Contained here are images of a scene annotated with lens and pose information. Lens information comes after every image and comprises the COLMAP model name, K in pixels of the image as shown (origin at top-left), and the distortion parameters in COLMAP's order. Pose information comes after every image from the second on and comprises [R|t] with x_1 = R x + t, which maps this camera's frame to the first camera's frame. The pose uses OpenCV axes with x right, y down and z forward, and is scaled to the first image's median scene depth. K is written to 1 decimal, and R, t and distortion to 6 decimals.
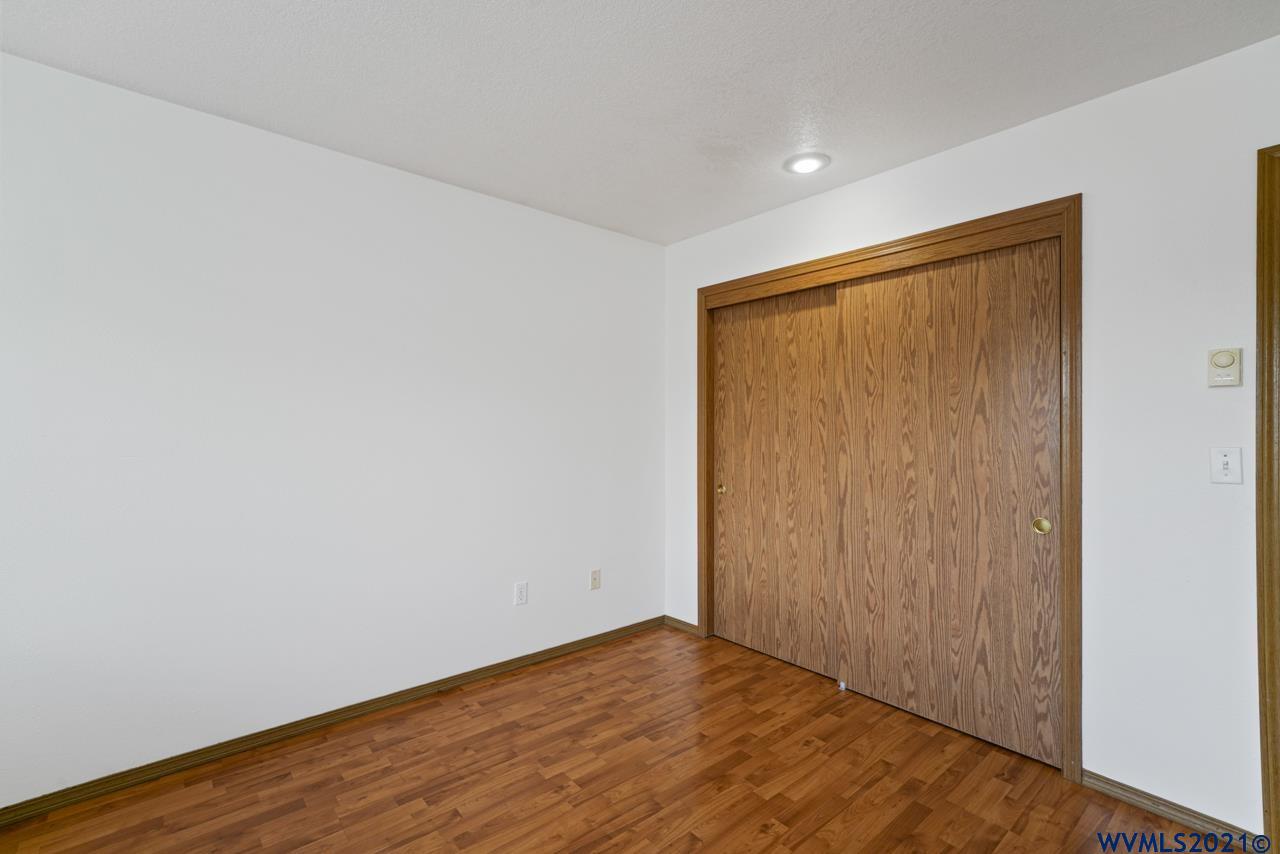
lens RADIAL K [[581.8, 0, 678.0], [0, 581.8, 402.2], [0, 0, 1]] dist [0.002756, 0.001604]
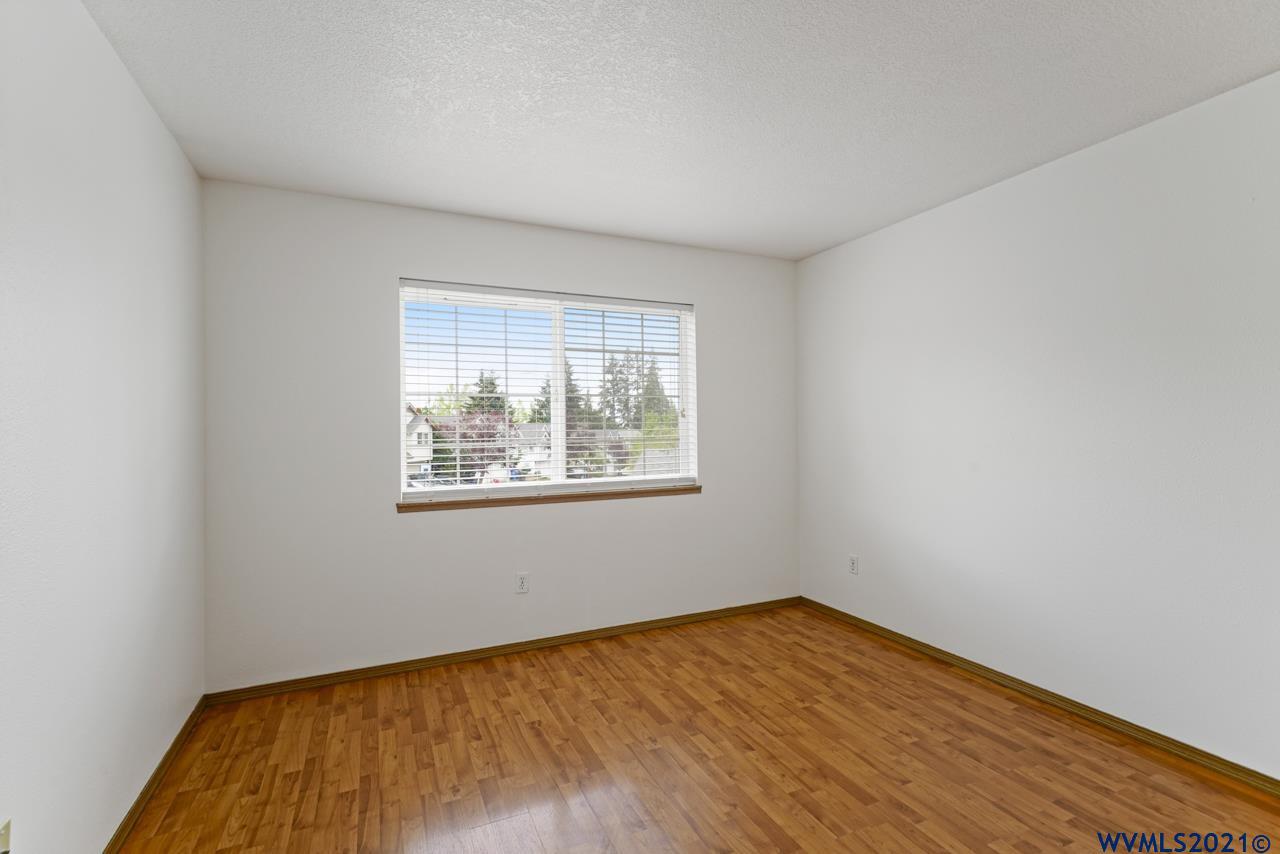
lens RADIAL K [[581.8, 0, 638.7], [0, 581.8, 431.5], [0, 0, 1]] dist [0.002756, 0.001604]
pose [[-0.297977, 0.002430, -0.954570, 0.698607], [0.037550, 0.999253, -0.009178, 0.019297], [0.953834, -0.038579, -0.297846, 0.616661]]
